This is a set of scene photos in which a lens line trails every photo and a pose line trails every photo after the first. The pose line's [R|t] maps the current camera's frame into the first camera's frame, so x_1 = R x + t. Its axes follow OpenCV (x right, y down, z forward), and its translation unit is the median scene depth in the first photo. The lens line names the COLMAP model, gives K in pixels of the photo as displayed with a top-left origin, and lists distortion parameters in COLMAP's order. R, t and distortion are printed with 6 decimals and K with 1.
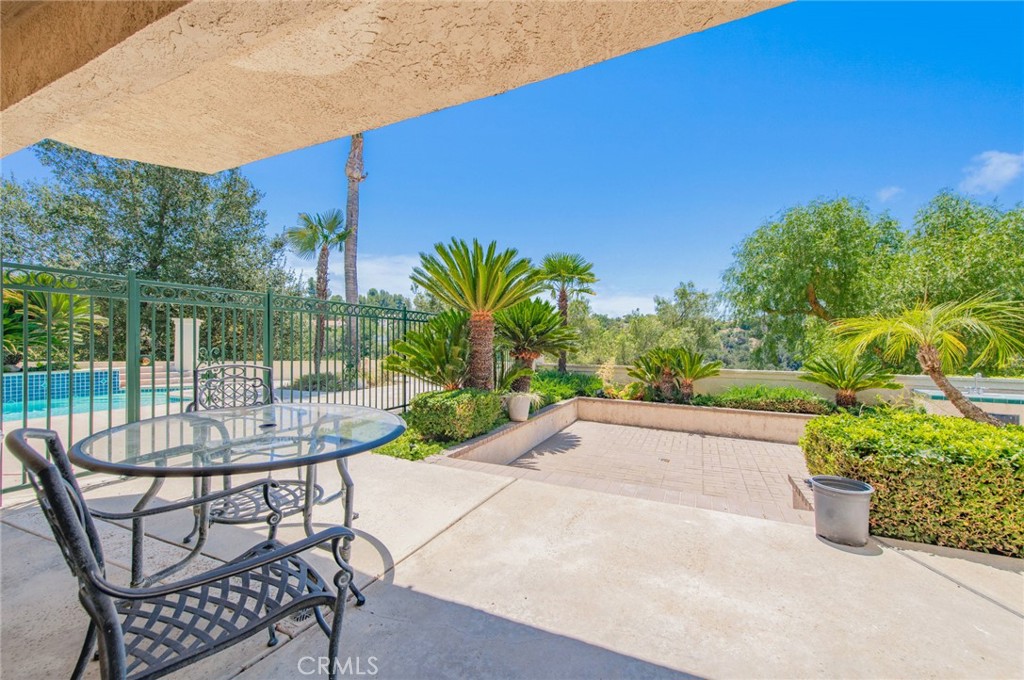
lens RADIAL K [[402.4, 0, 512.4], [0, 402.4, 339.5], [0, 0, 1]] dist [0.002753, -0.000275]
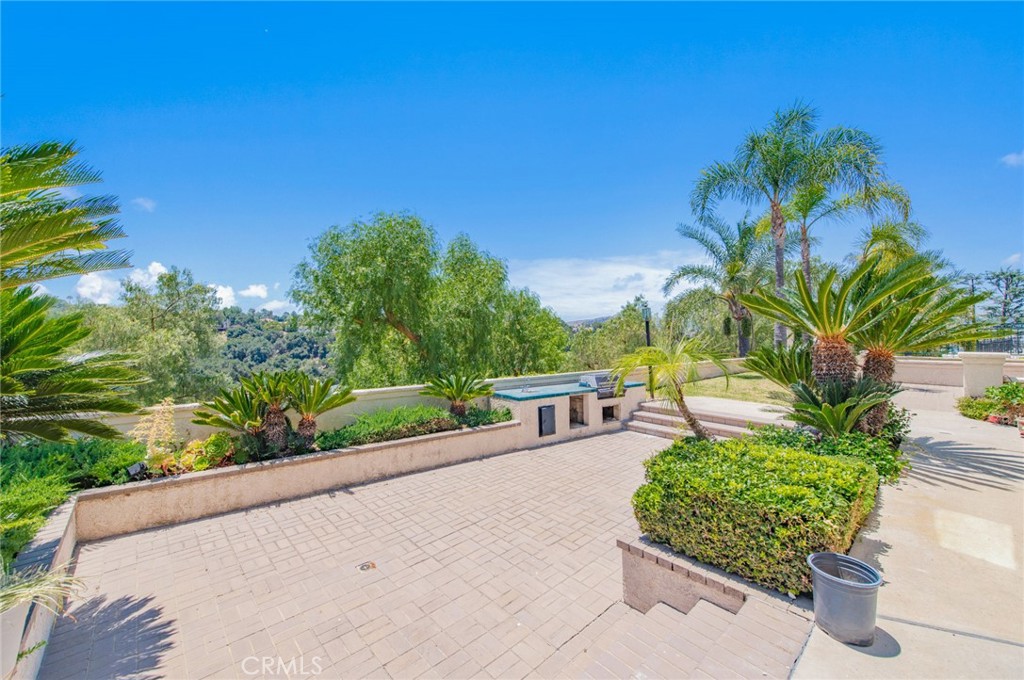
lens RADIAL K [[402.4, 0, 515.3], [0, 402.4, 348.4], [0, 0, 1]] dist [0.002753, -0.000275]
pose [[0.379067, -0.029196, 0.924909, -0.066911], [0.001820, 0.999524, 0.030806, -0.035547], [-0.925368, -0.009994, 0.378939, 0.411177]]
